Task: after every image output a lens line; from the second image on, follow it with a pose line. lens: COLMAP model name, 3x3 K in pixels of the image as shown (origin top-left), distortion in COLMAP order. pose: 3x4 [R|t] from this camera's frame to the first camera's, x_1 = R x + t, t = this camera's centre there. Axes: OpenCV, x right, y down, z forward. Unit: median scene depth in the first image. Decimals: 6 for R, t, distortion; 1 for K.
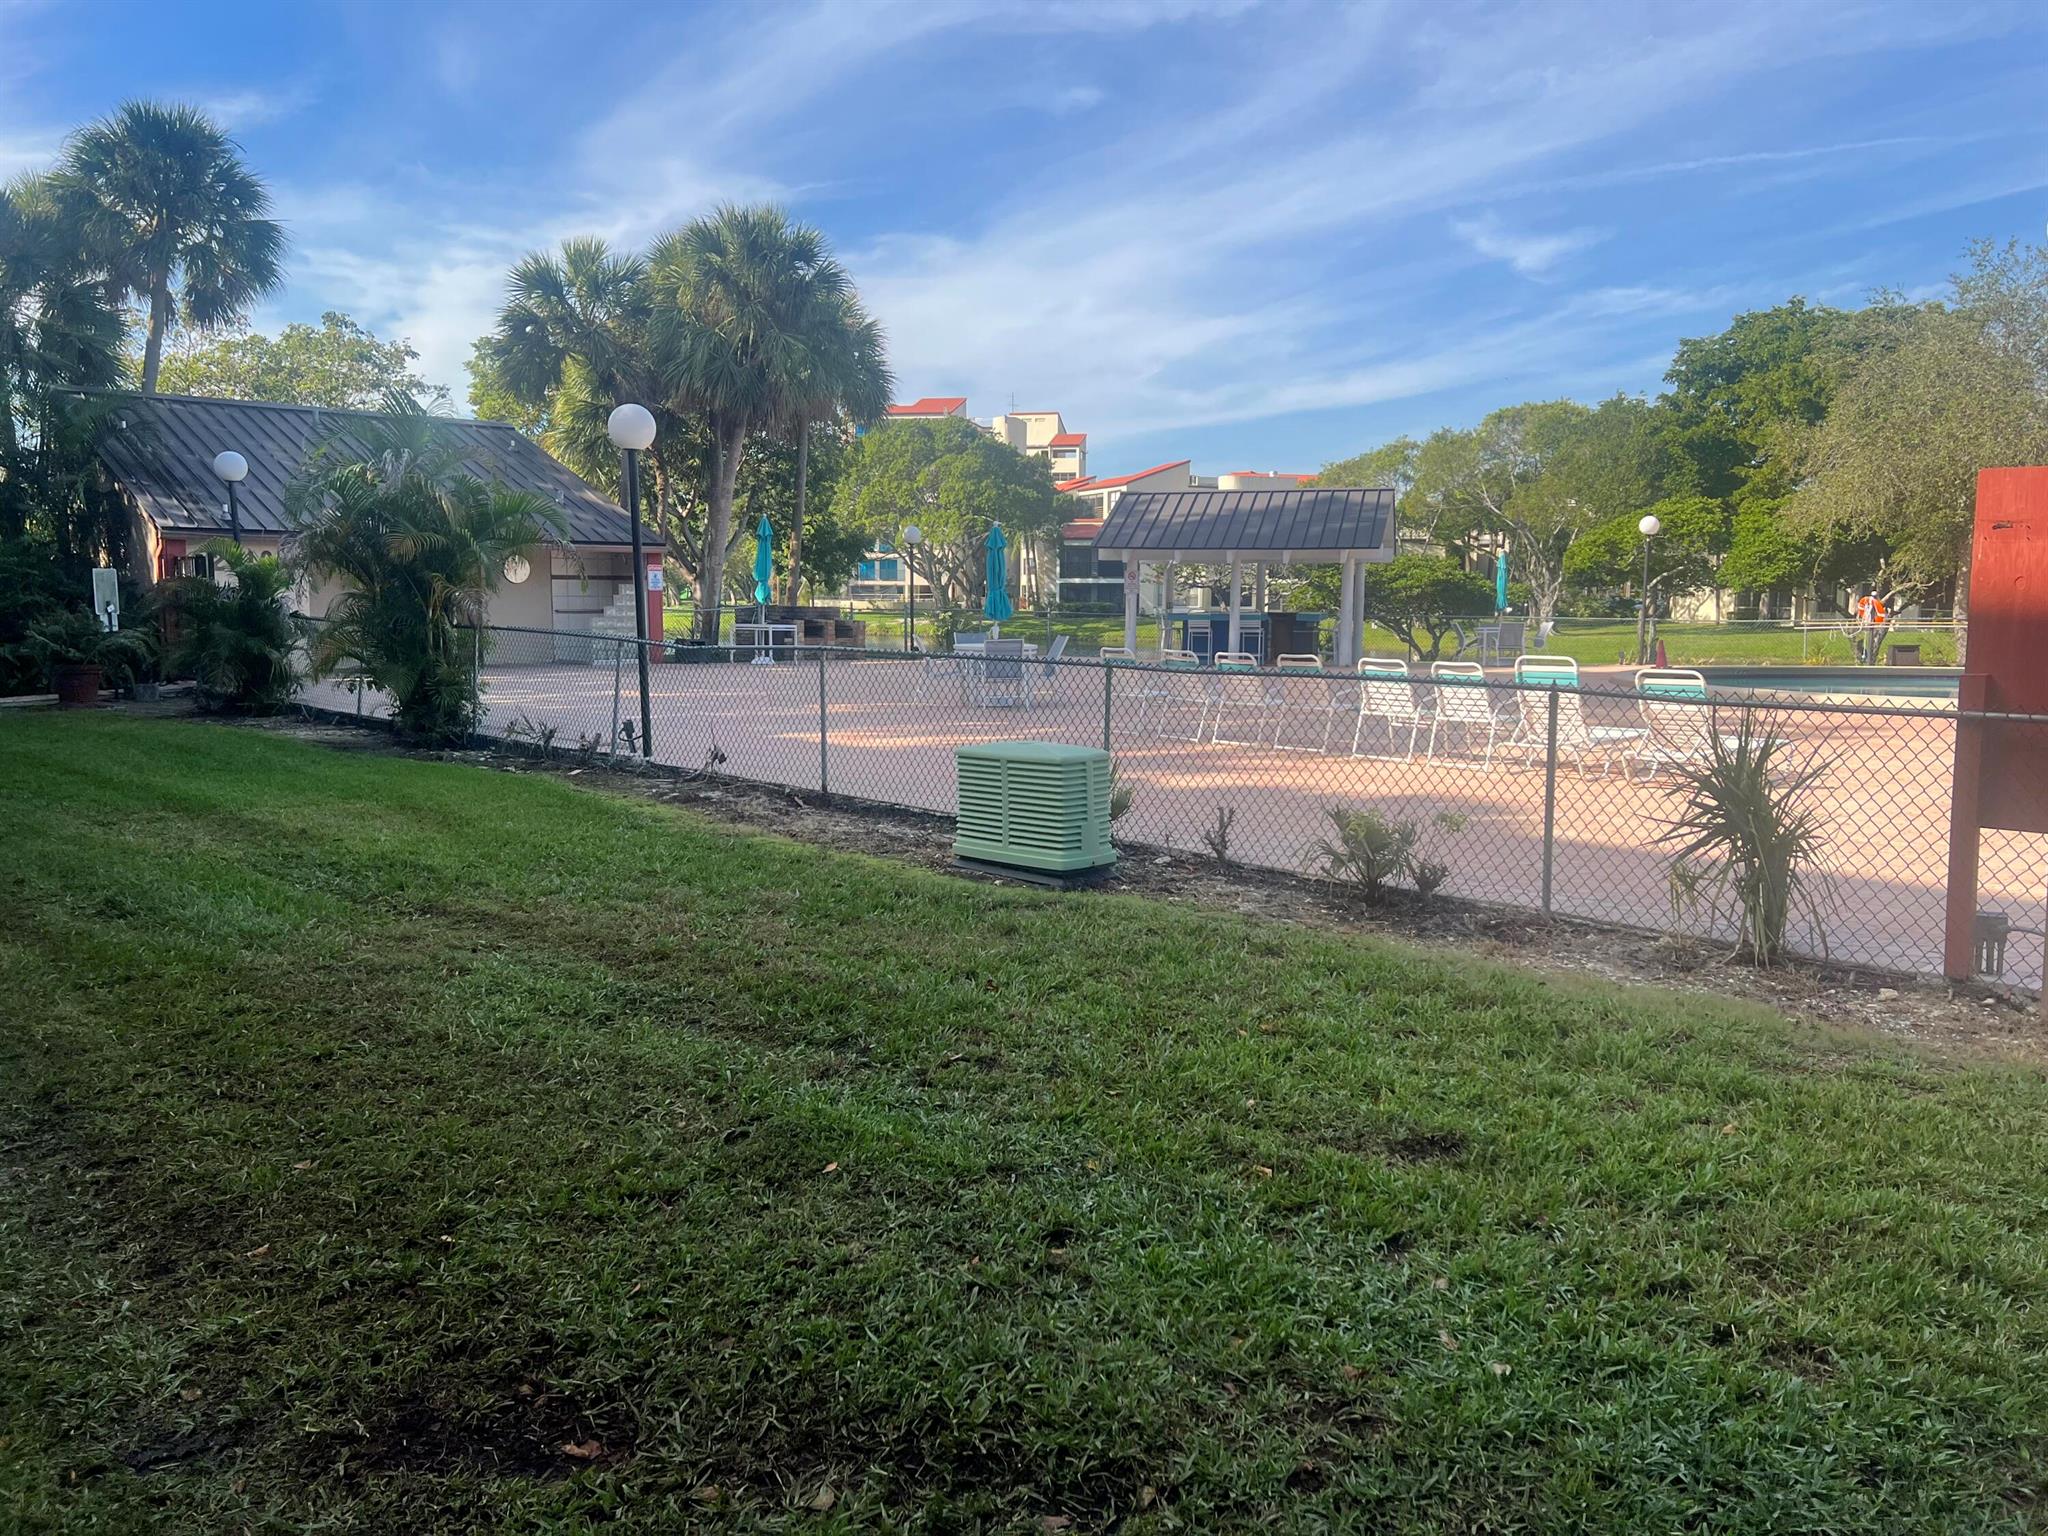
lens RADIAL K [[1526.5, 0, 1011.0], [0, 1526.5, 768.2], [0, 0, 1]] dist [0.068622, -0.083014]
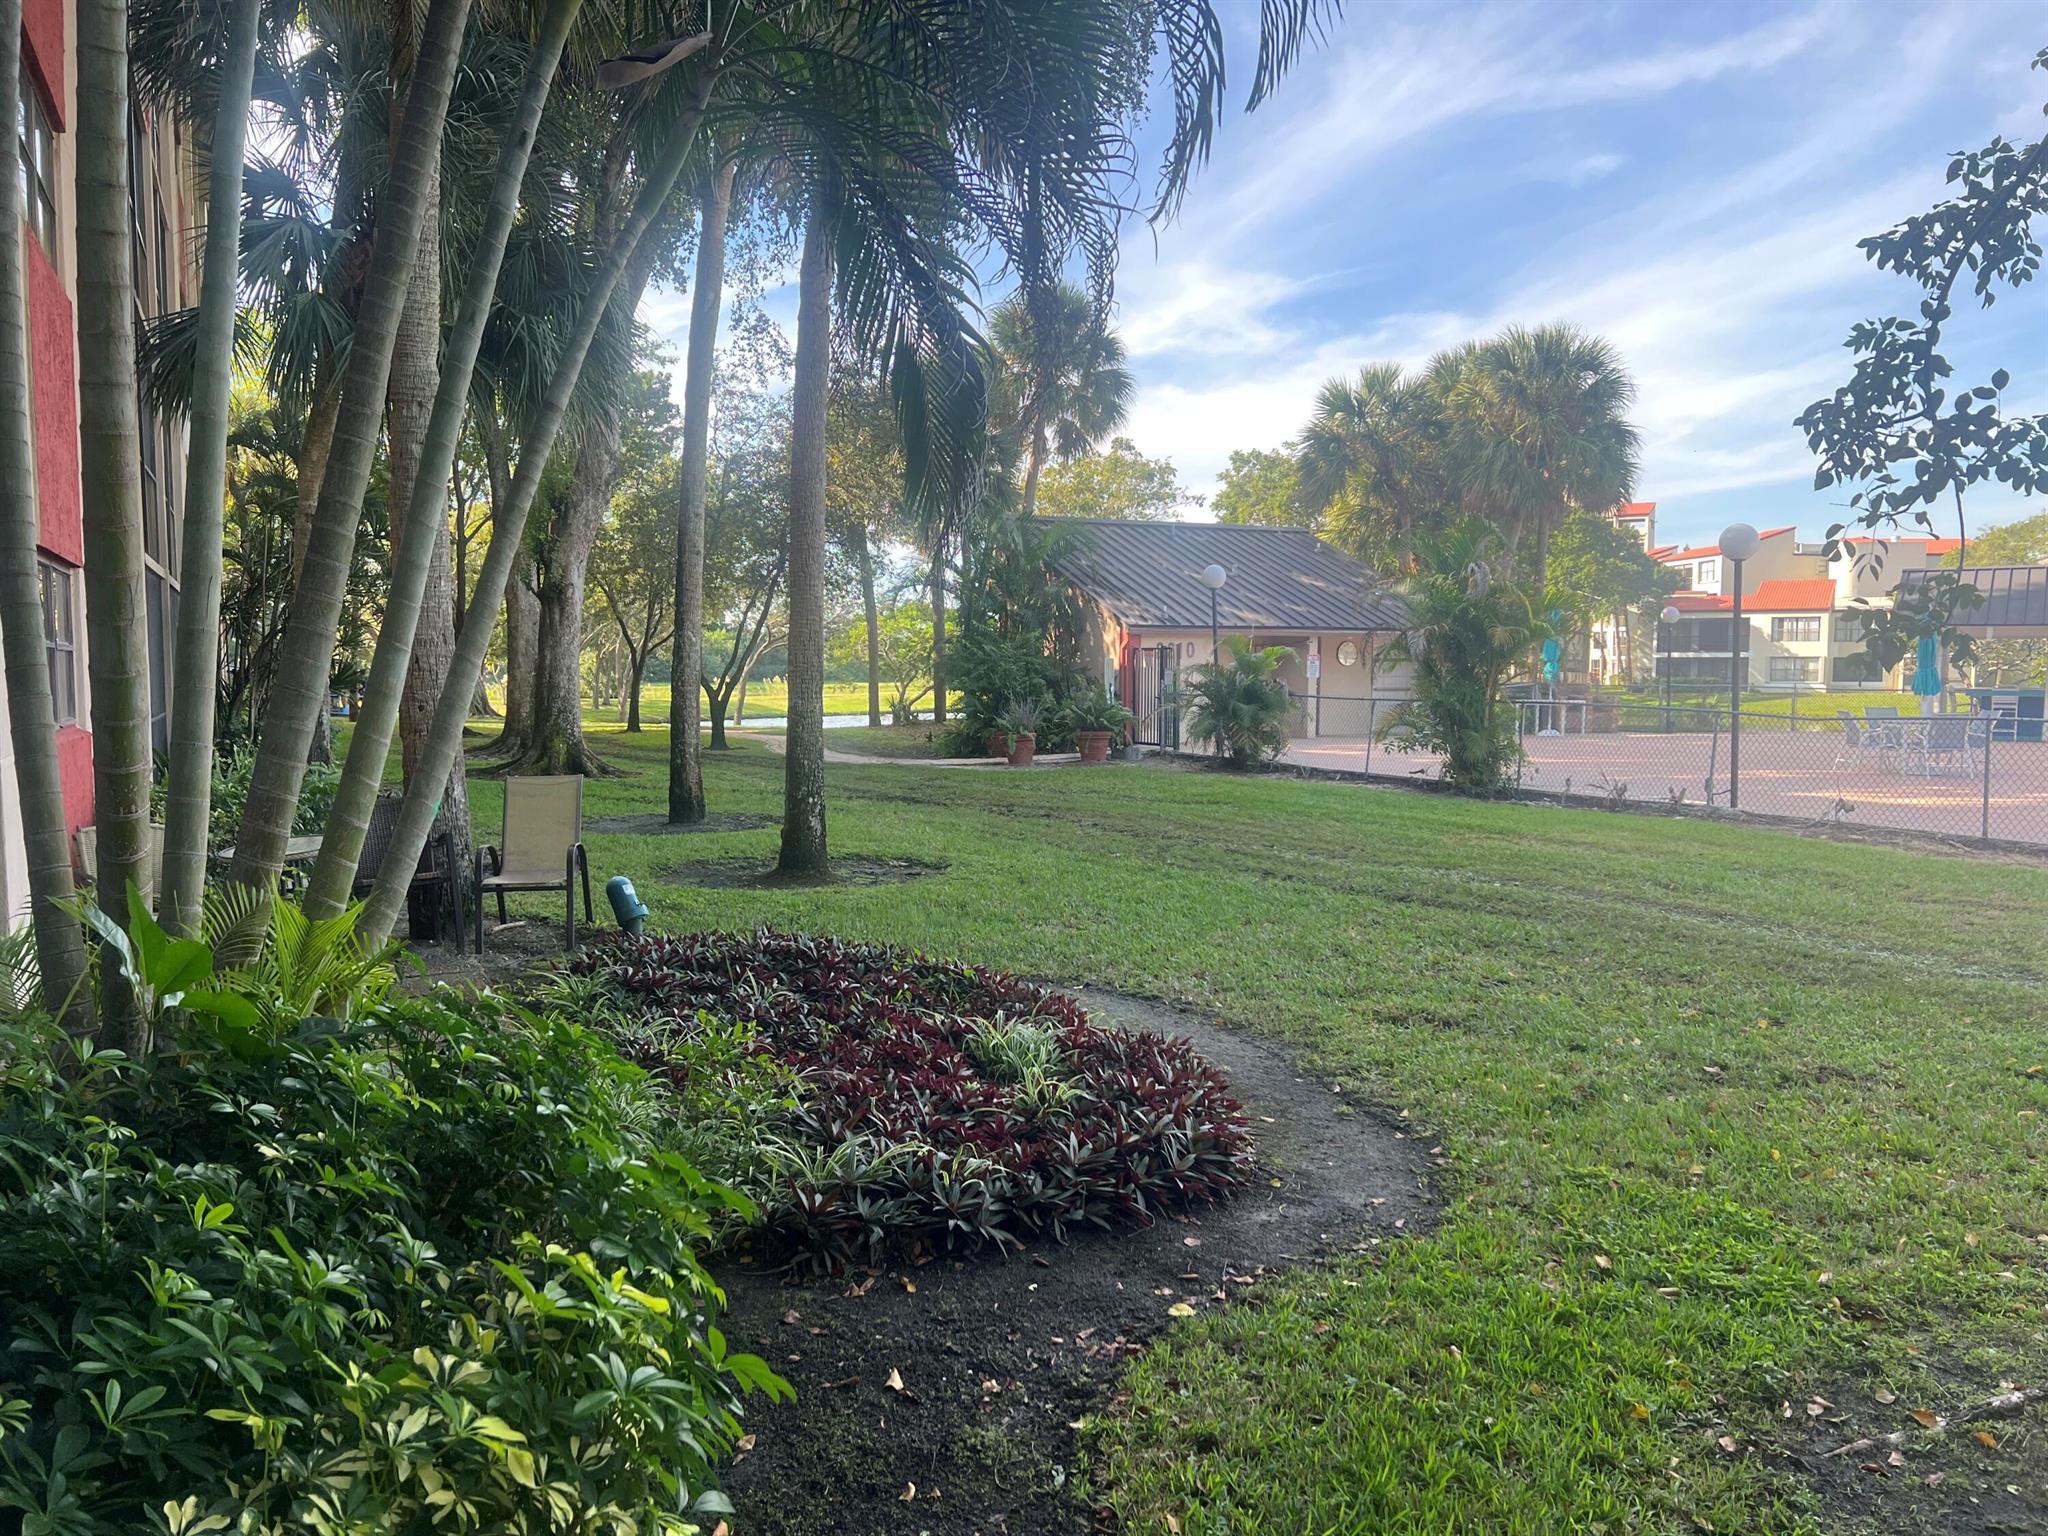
lens RADIAL K [[1526.5, 0, 1030.7], [0, 1526.5, 764.3], [0, 0, 1]] dist [0.068622, -0.083014]
pose [[0.961828, 0.009987, -0.273471, -0.213588], [-0.024257, 0.998512, -0.048850, 0.014973], [0.272576, 0.053618, 0.960639, -0.153623]]
